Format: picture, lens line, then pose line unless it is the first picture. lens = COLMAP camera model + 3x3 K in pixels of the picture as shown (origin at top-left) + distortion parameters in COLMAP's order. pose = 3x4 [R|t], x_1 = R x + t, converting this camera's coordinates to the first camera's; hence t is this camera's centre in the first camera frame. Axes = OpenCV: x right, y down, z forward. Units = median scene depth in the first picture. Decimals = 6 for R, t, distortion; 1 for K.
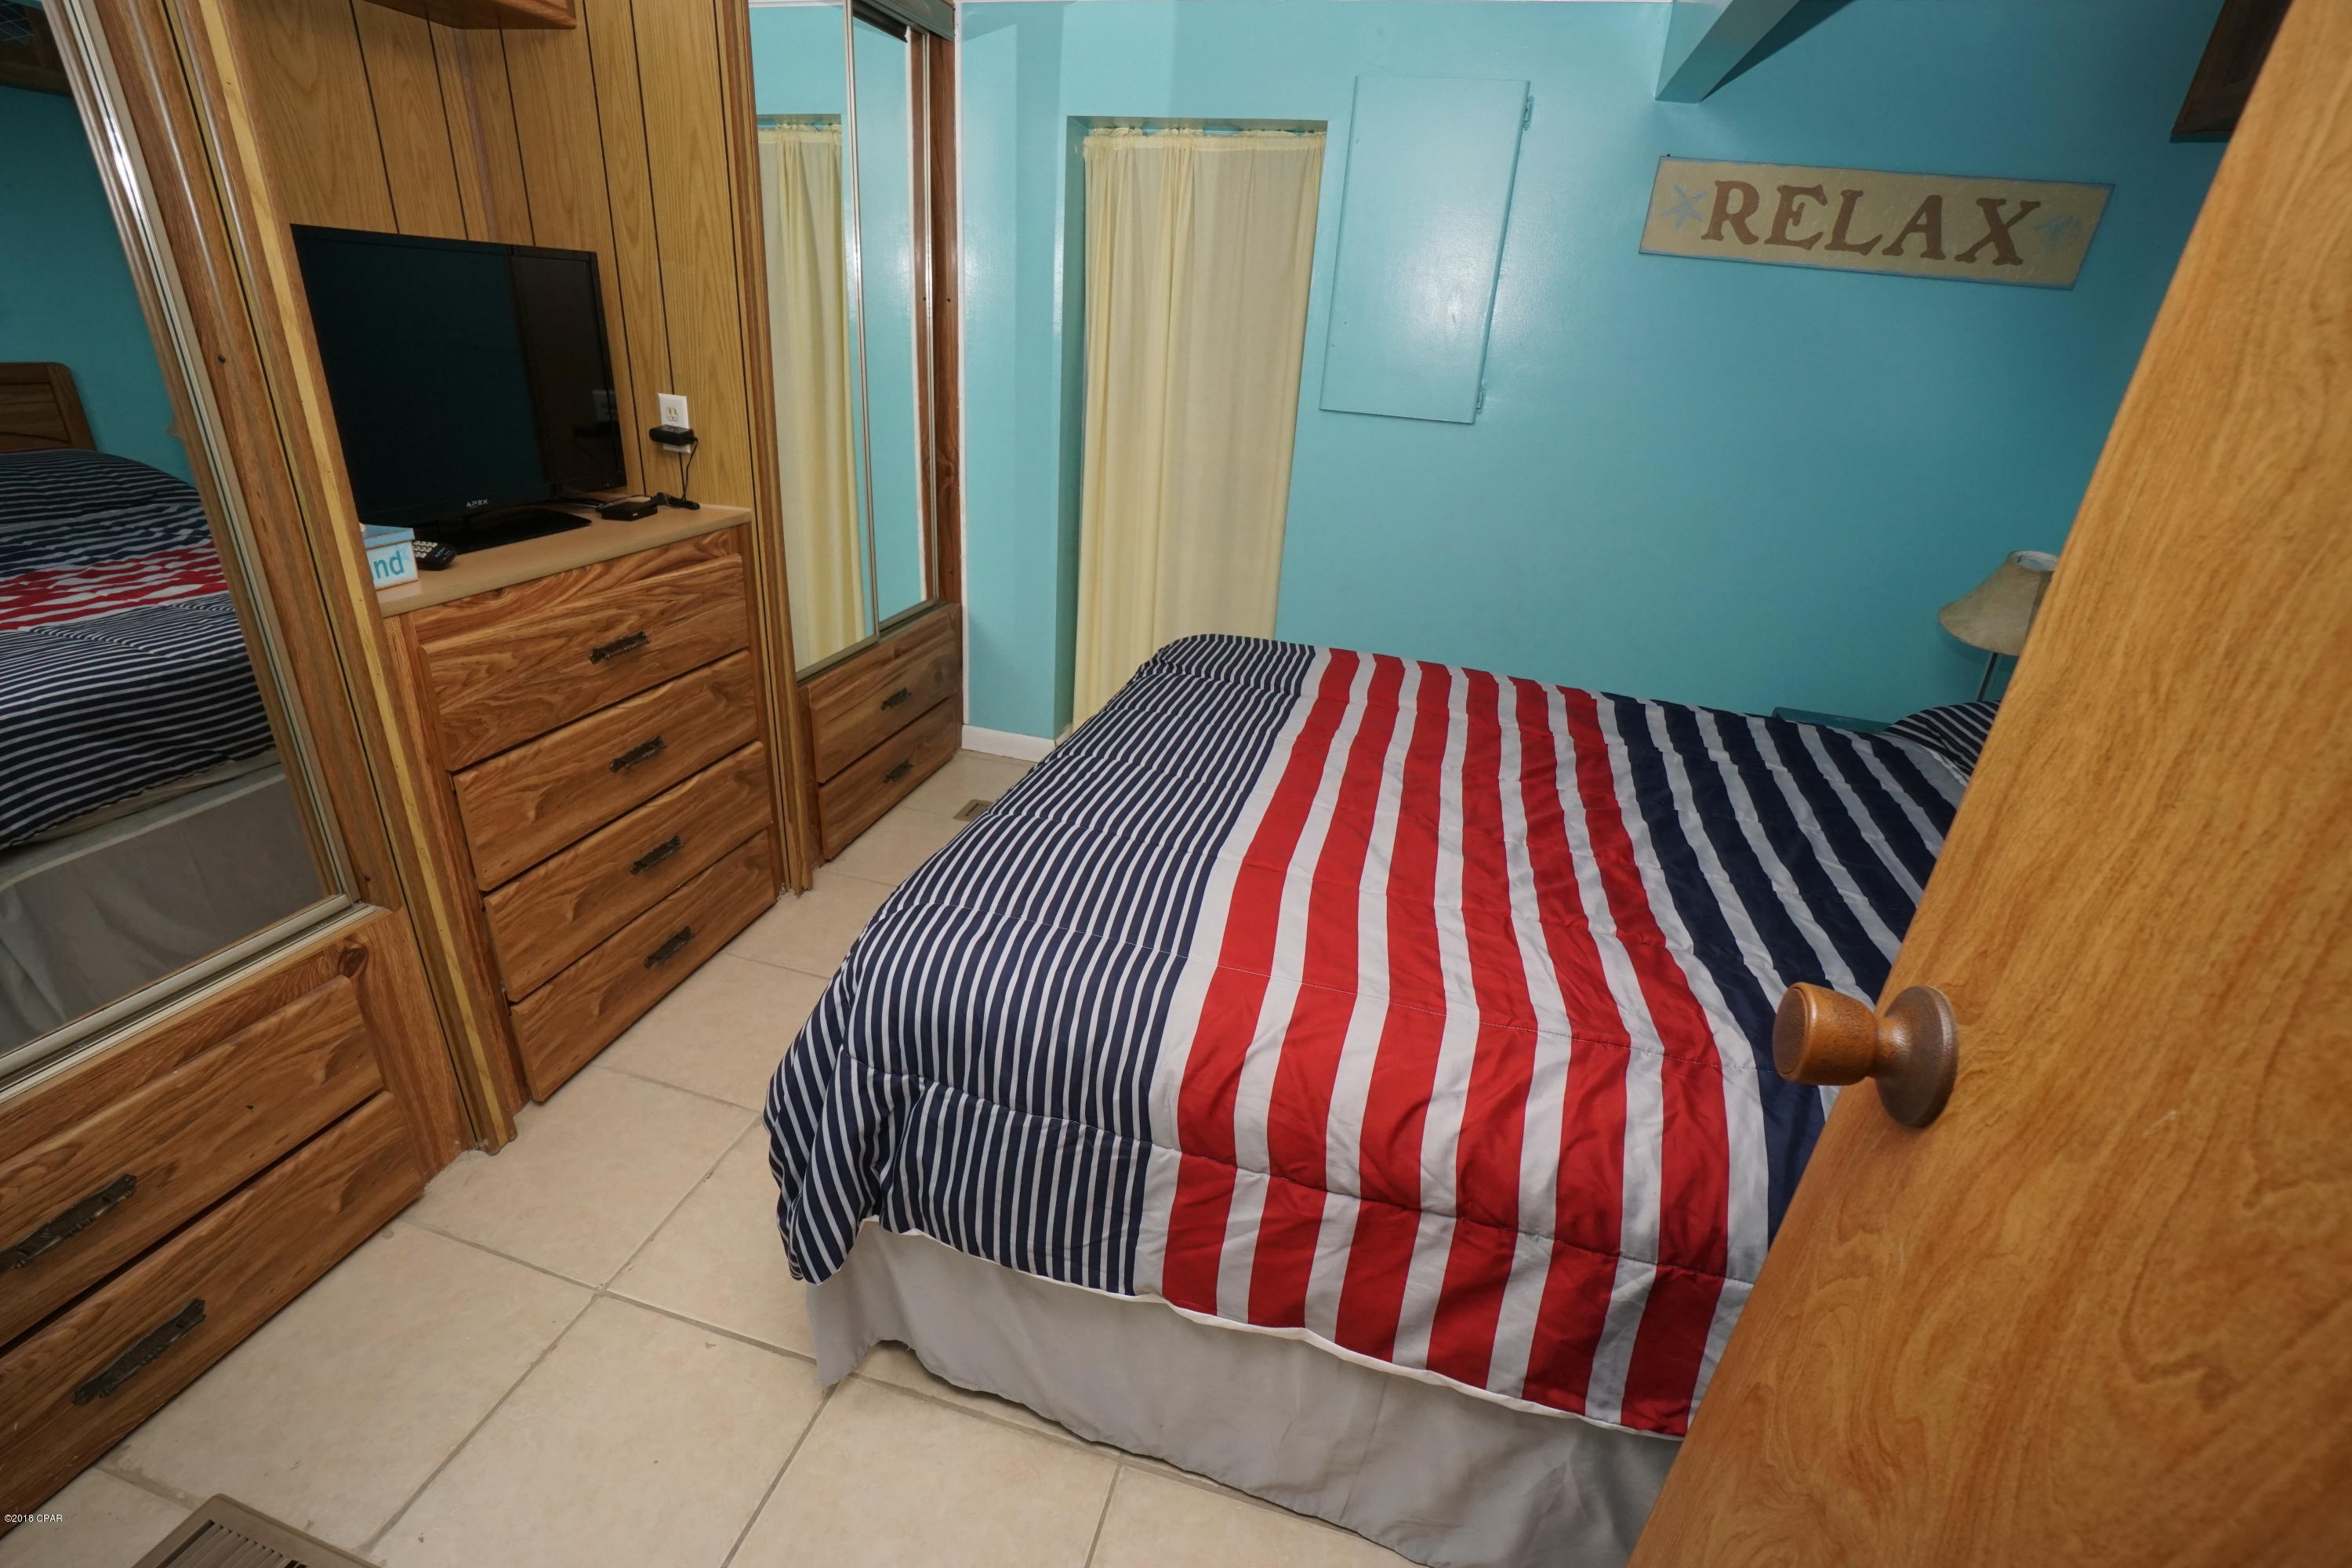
lens RADIAL K [[1038.6, 0, 1165.2], [0, 1038.6, 778.9], [0, 0, 1]] dist [-0.062418, 0.022695]
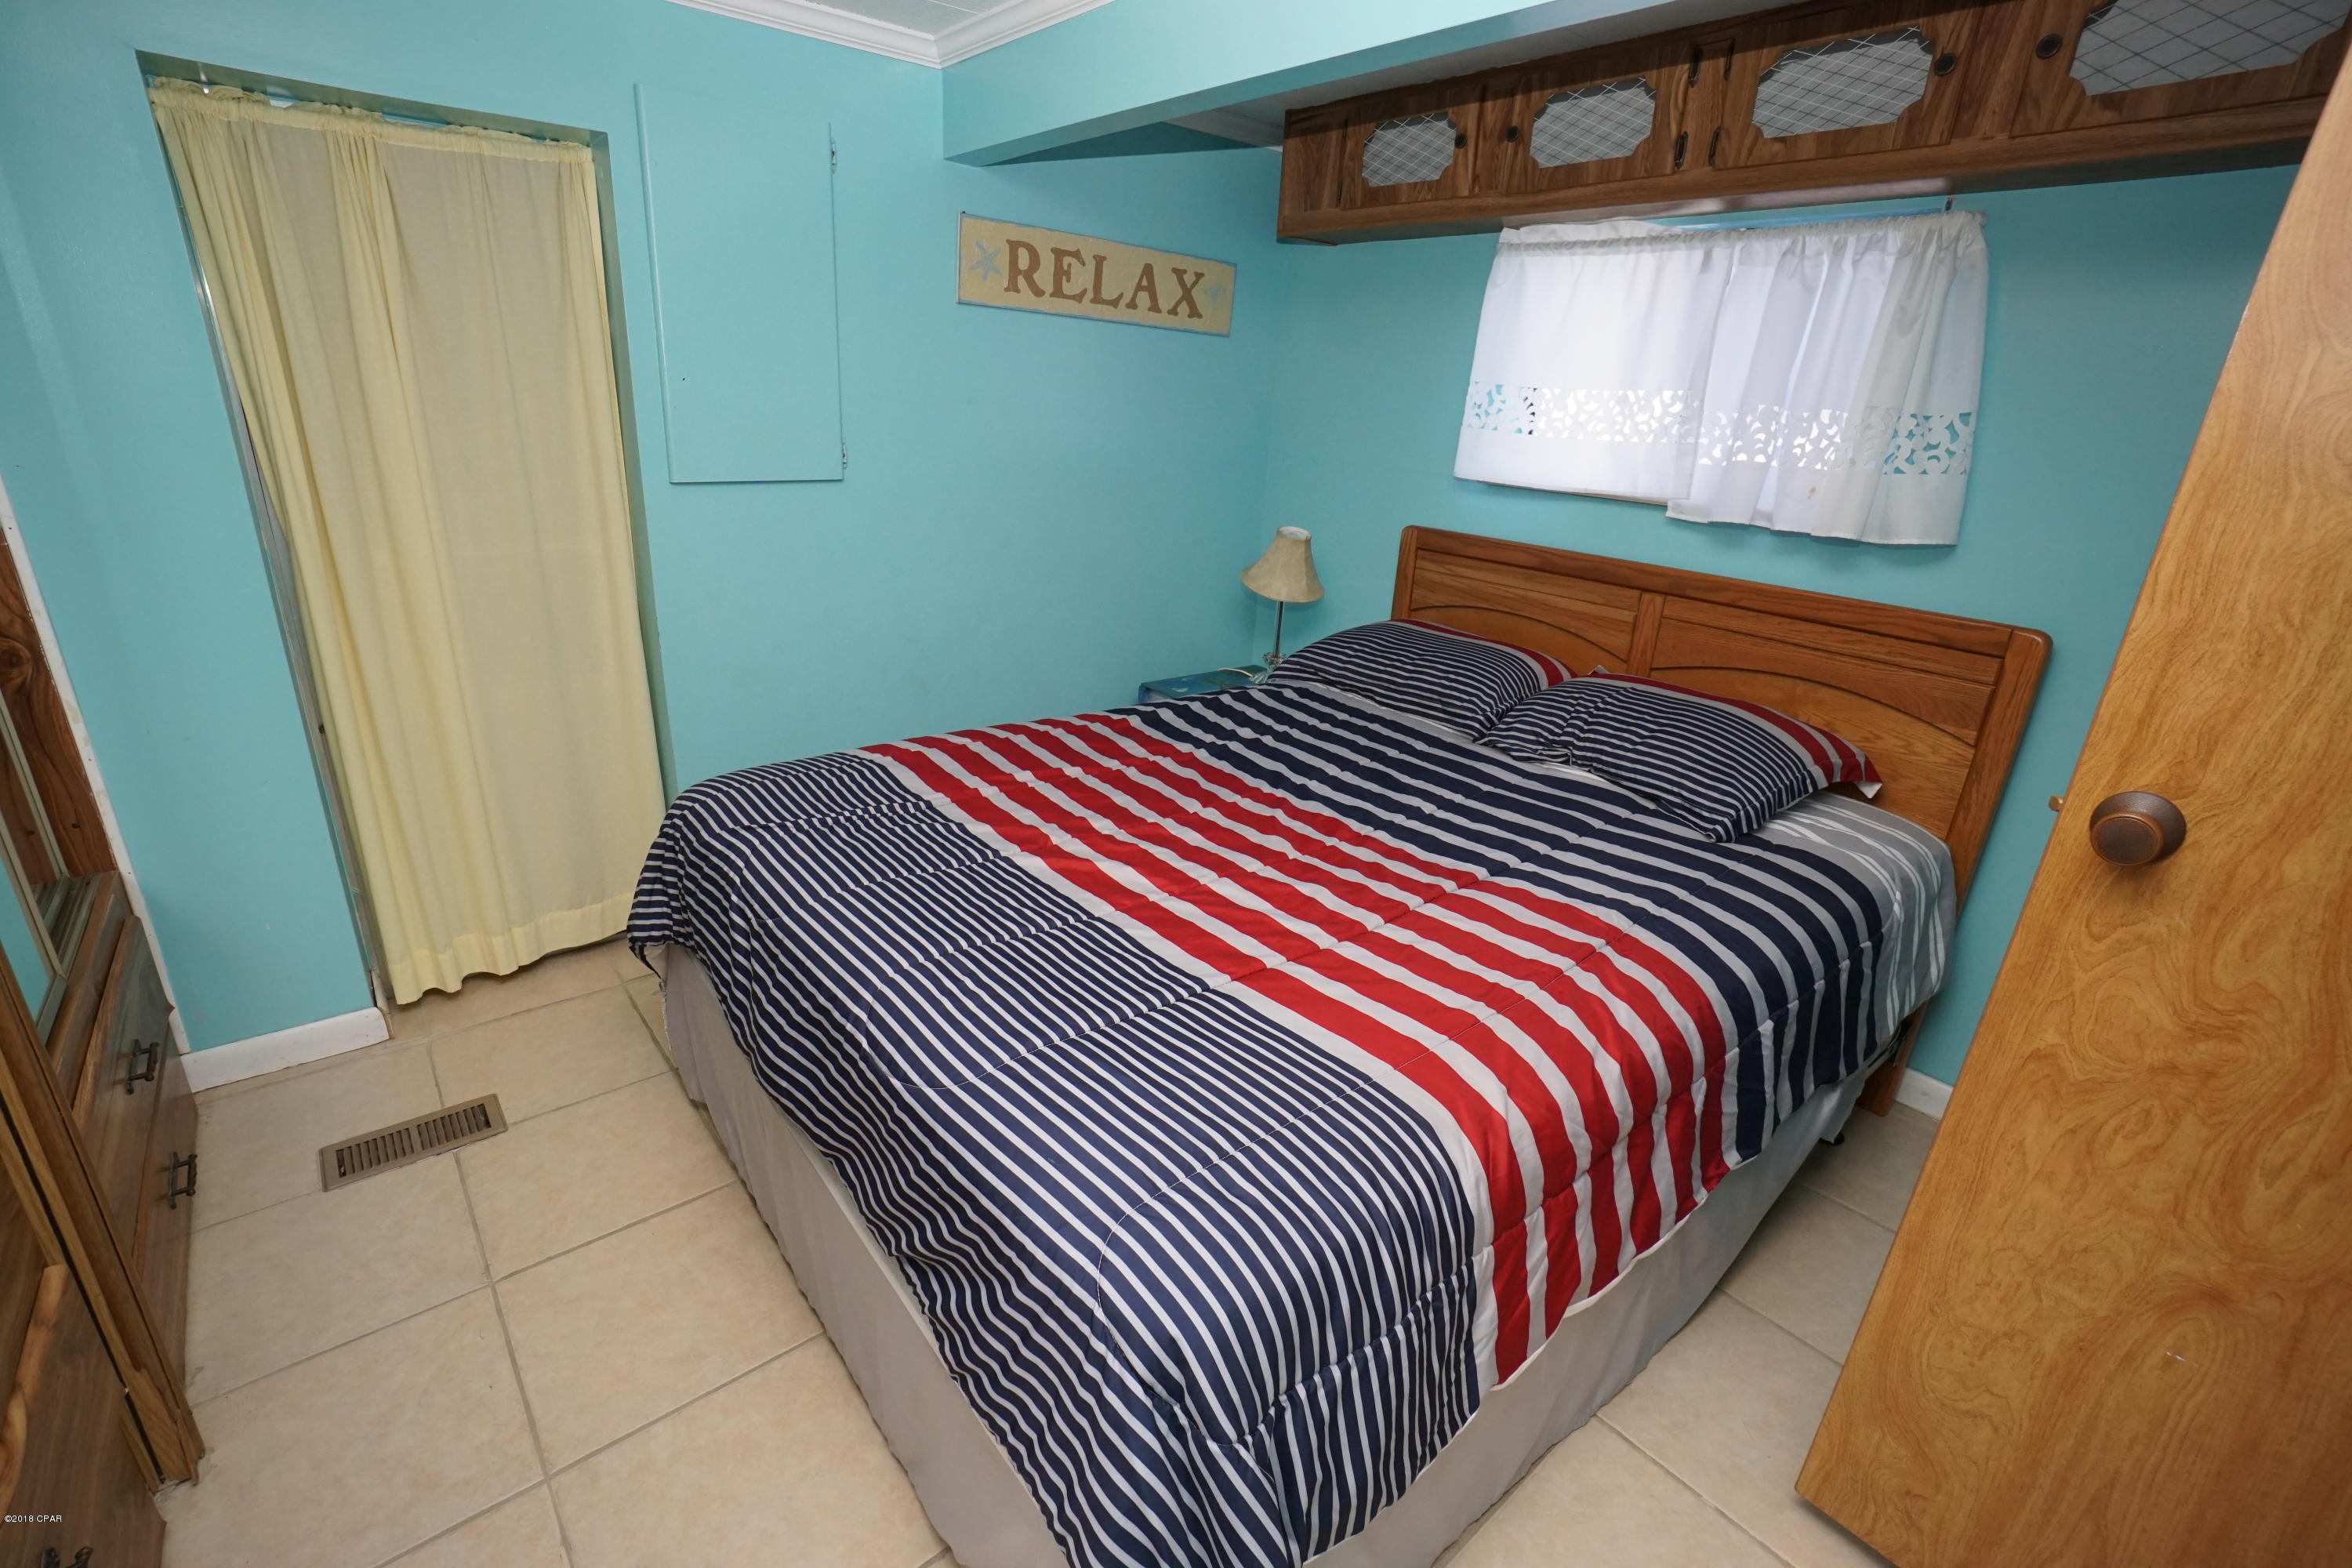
lens RADIAL K [[1038.6, 0, 1165.2], [0, 1038.6, 778.9], [0, 0, 1]] dist [-0.062418, 0.022695]
pose [[0.571191, -0.315074, 0.757938, -0.390782], [0.323137, 0.935144, 0.145219, -0.155110], [-0.754535, 0.161970, 0.635958, 0.265144]]
